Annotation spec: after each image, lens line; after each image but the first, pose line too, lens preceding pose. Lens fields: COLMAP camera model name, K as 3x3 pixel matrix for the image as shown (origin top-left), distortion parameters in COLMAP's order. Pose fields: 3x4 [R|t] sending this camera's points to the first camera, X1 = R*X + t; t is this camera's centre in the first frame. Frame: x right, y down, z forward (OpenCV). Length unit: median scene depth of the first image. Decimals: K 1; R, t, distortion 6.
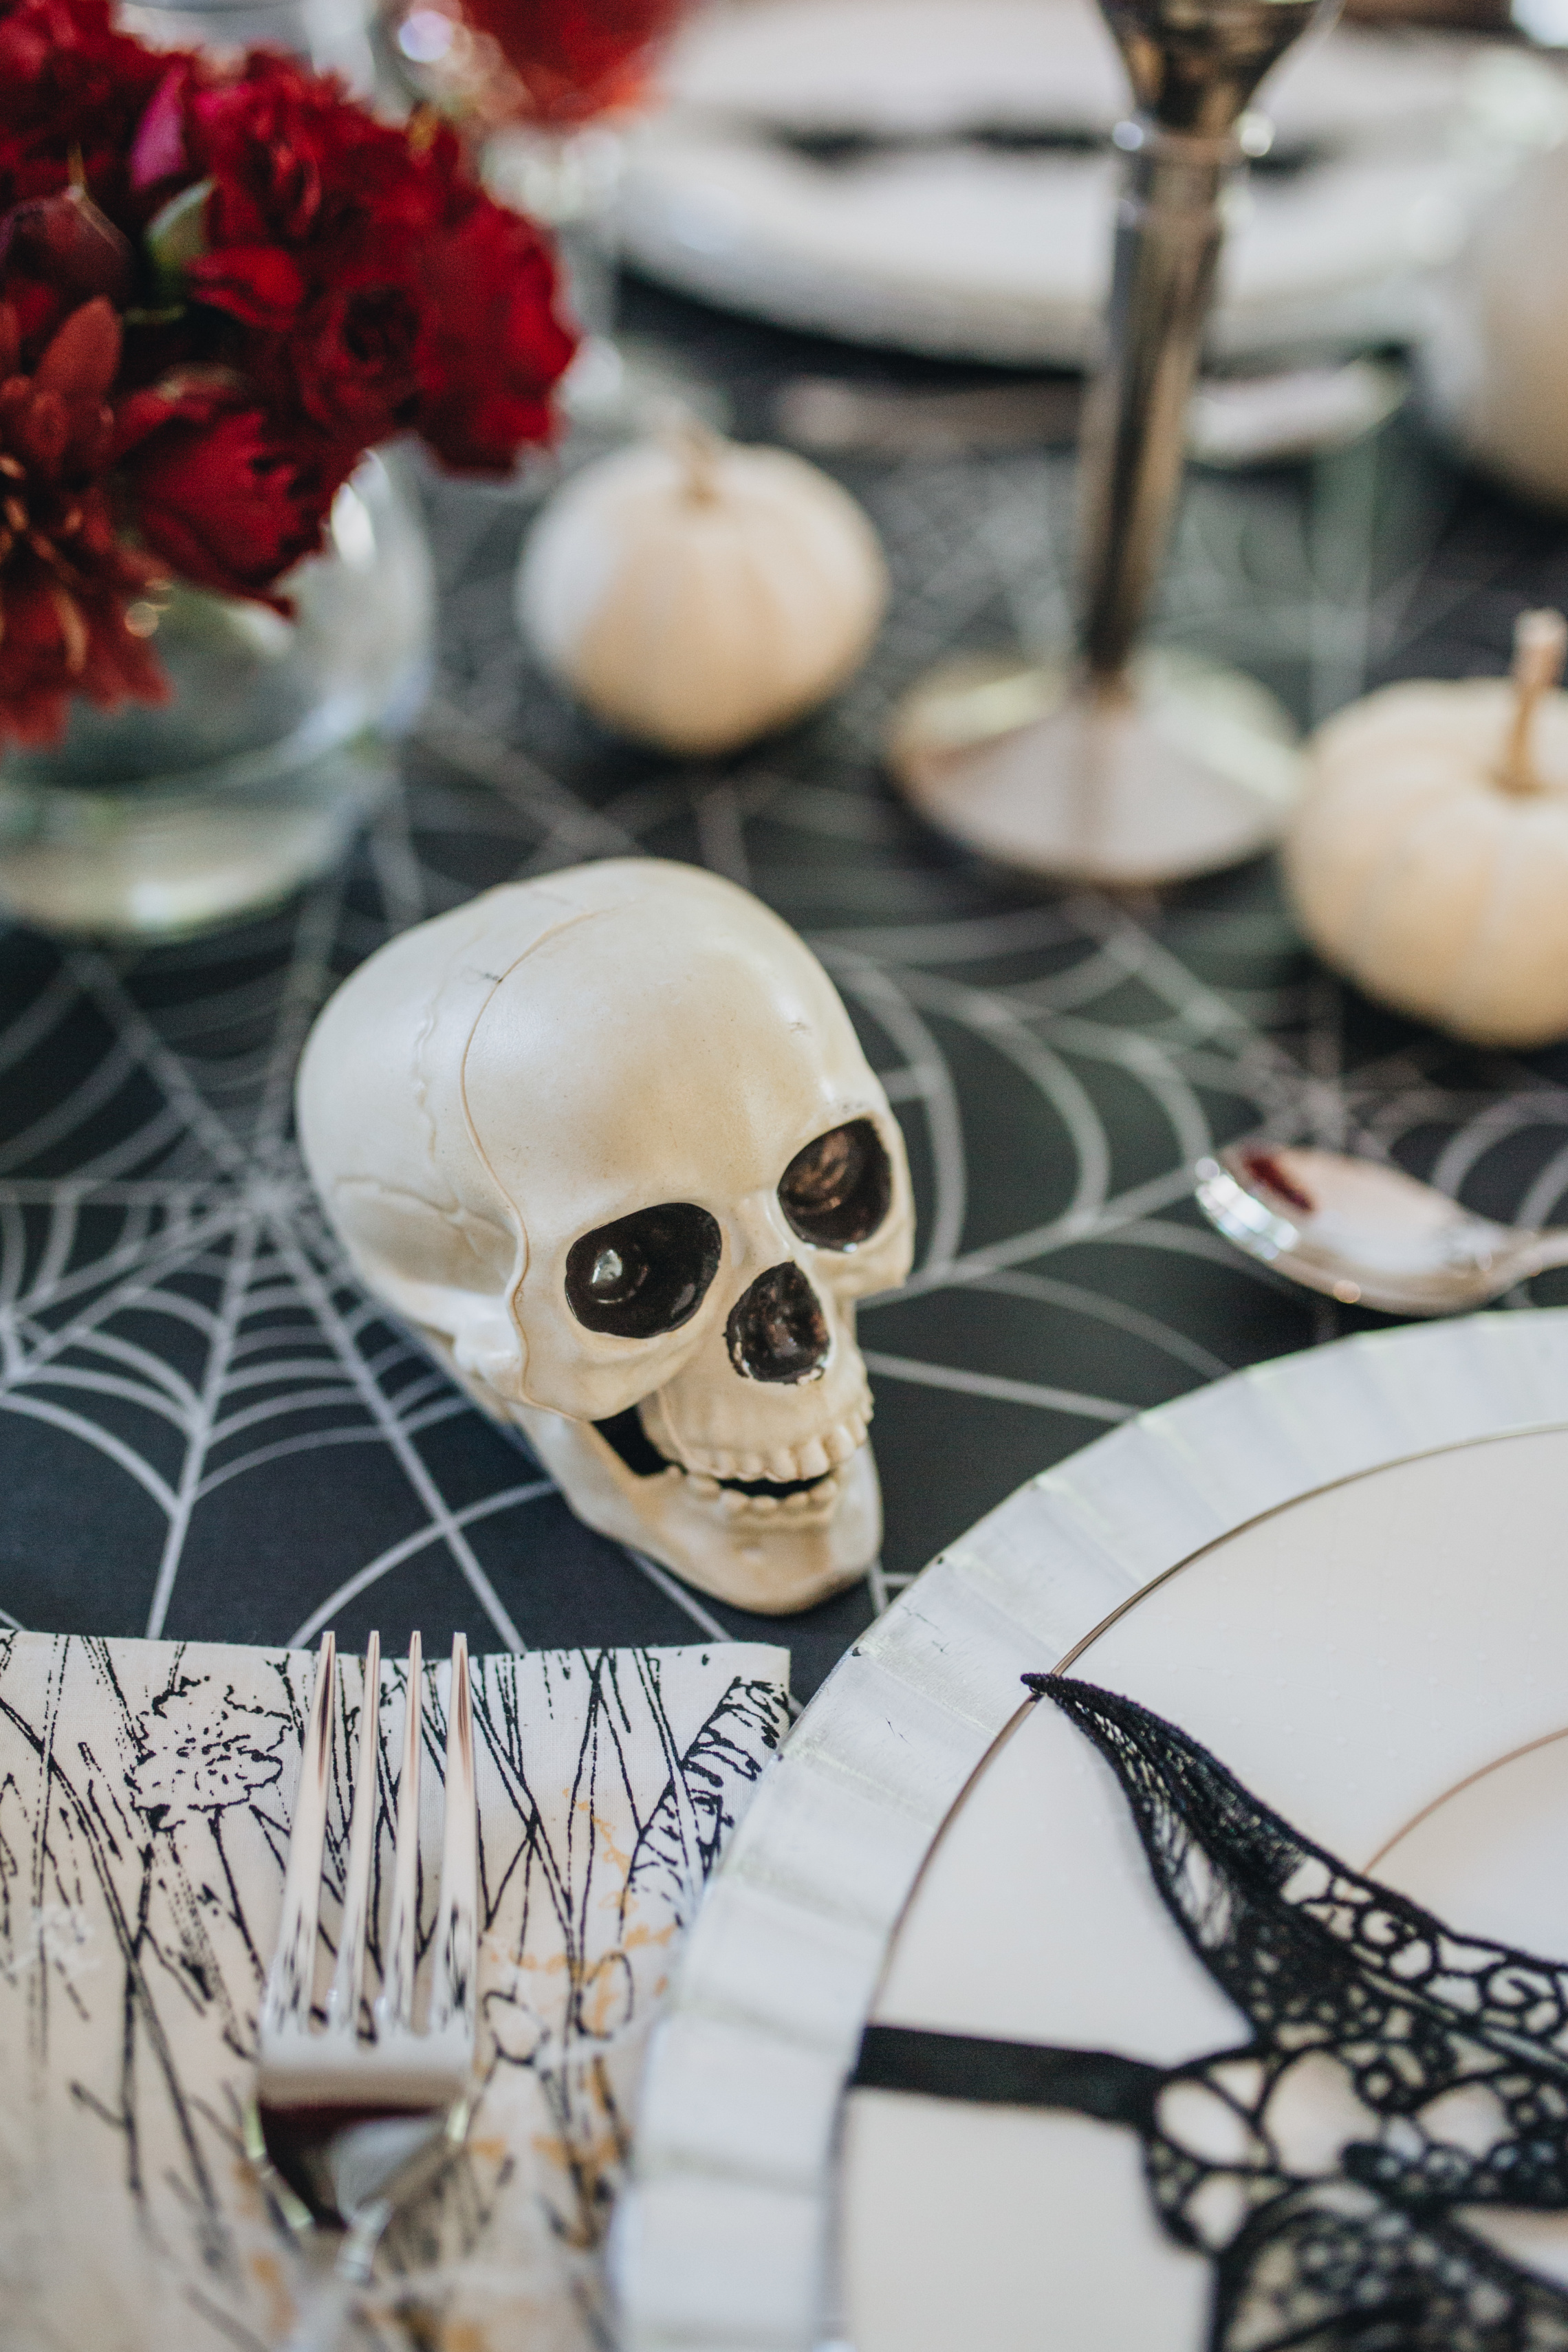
lens RADIAL K [[2178.3, 0, 798.9], [0, 2178.3, 1156.3], [0, 0, 1]] dist [-0.033133, 0.000000]
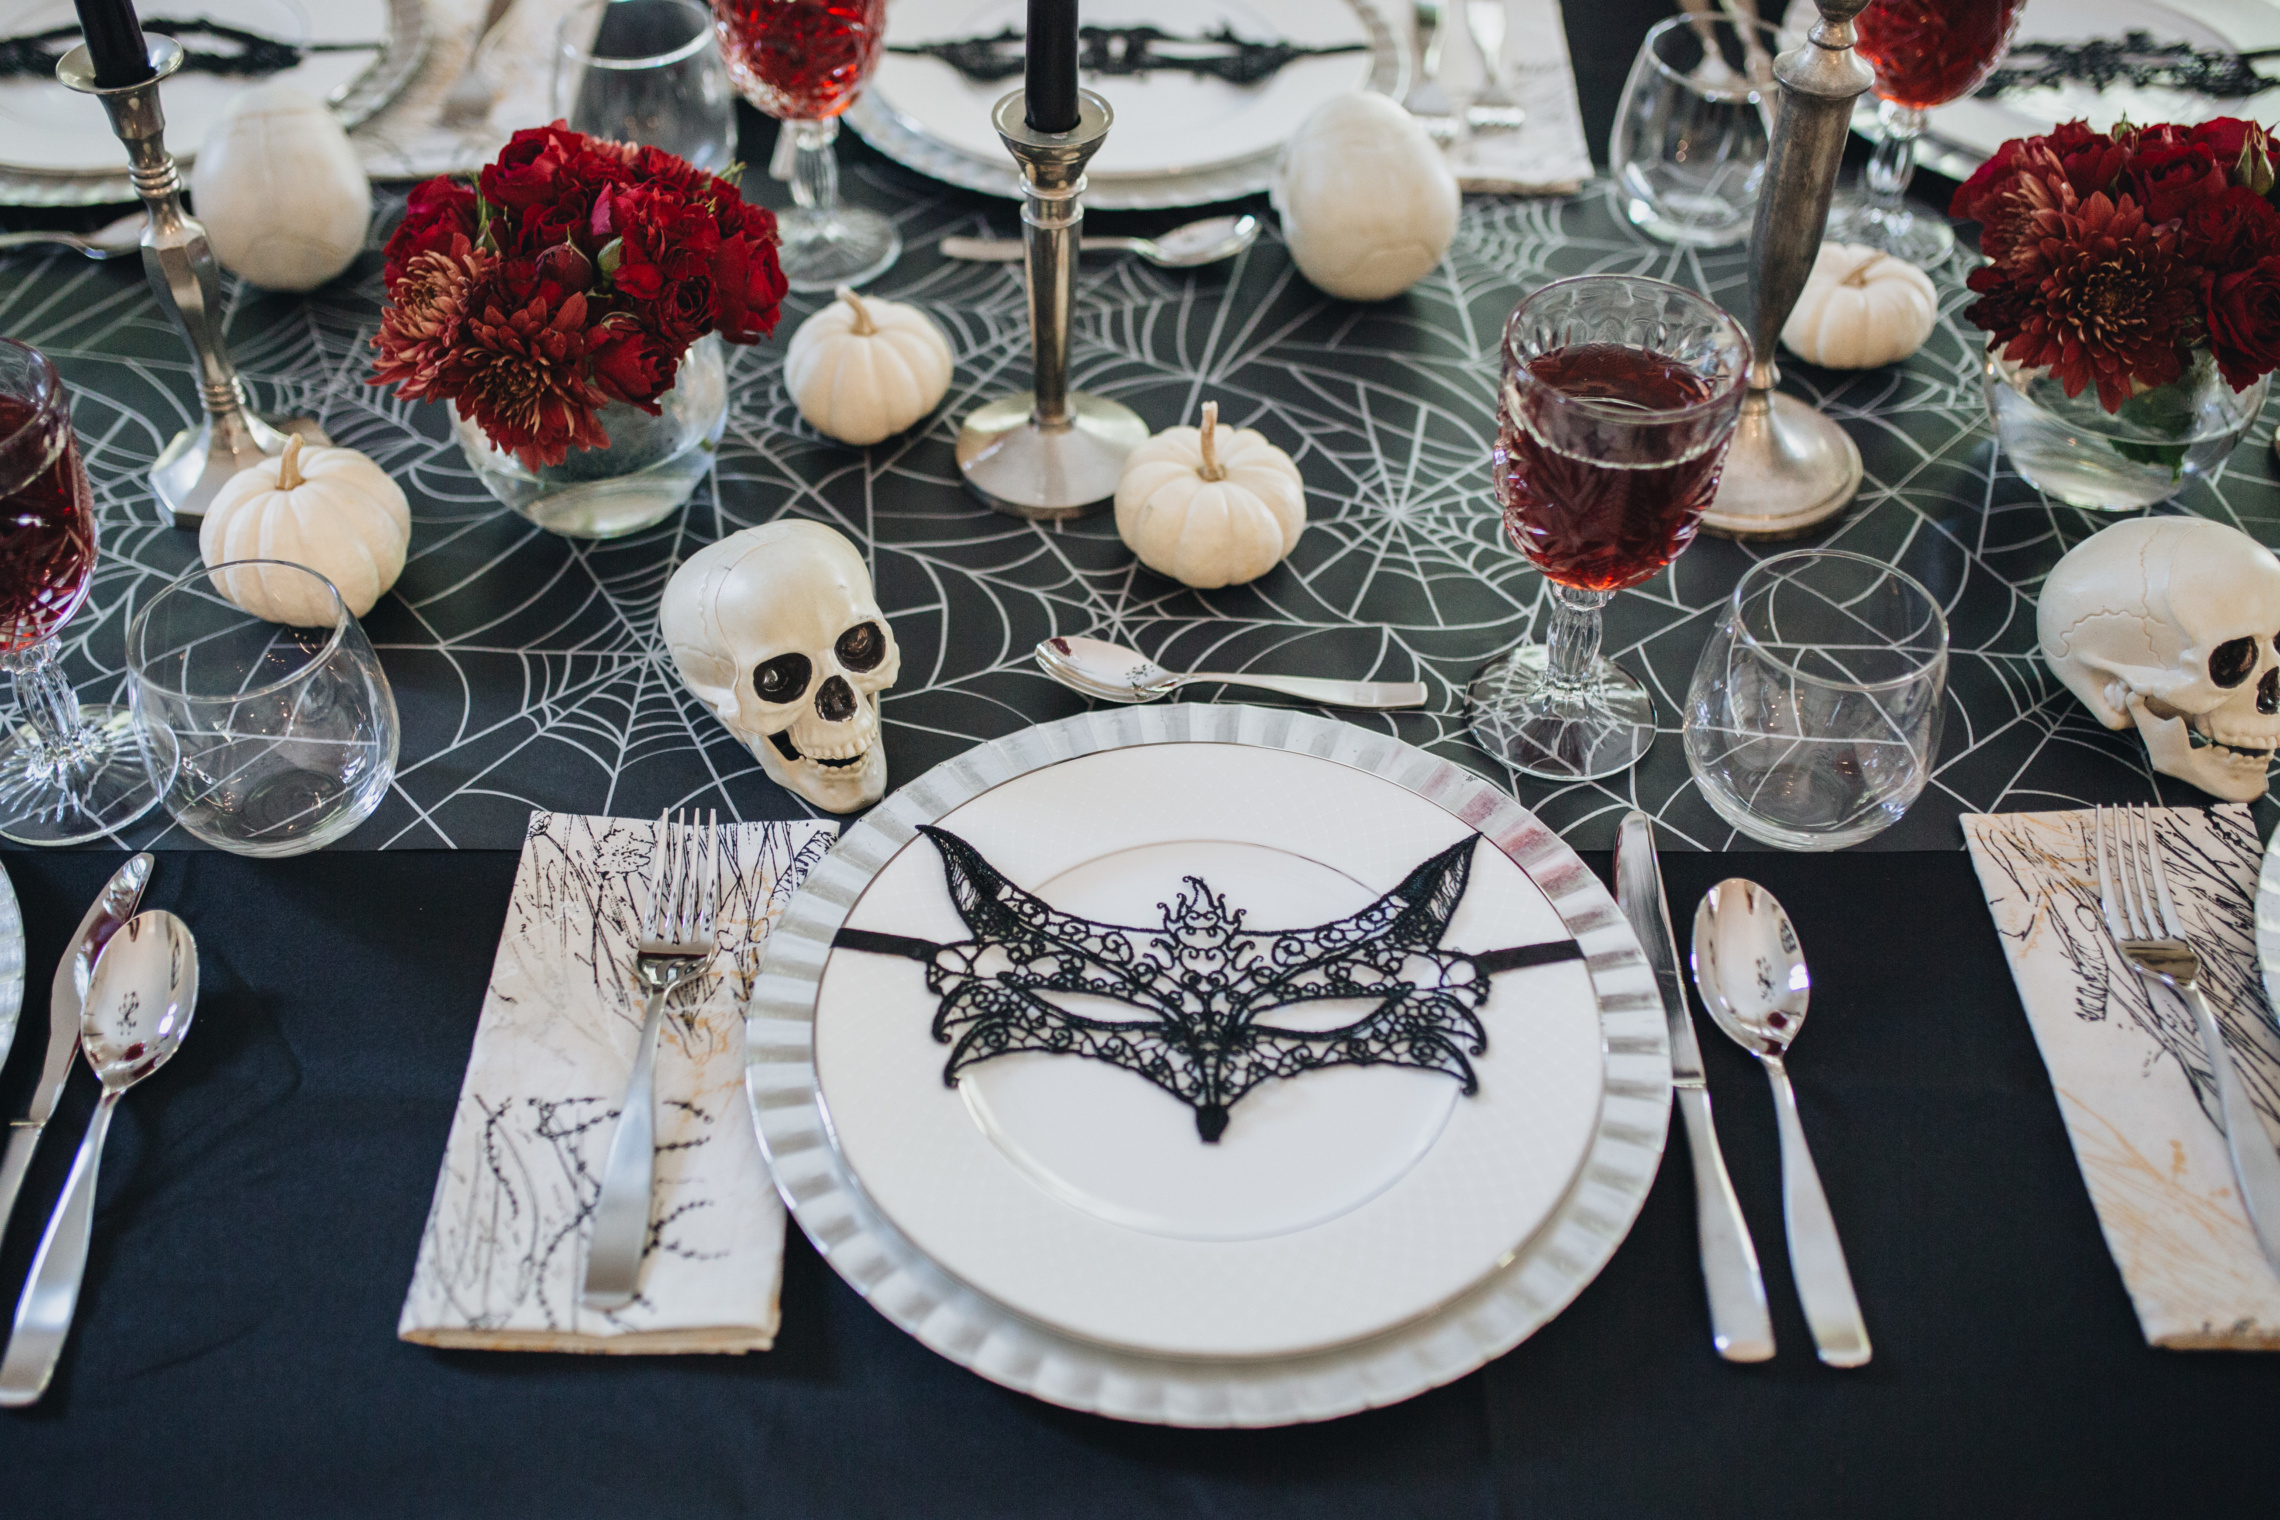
lens RADIAL K [[2111.6, 0, 1130.9], [0, 2111.6, 775.8], [0, 0, 1]] dist [-0.033133, 0.000000]
pose [[0.998356, 0.007187, -0.056868, 0.493932], [-0.004141, 0.998559, 0.053500, 0.031302], [0.057171, -0.053176, 0.996947, -1.536019]]
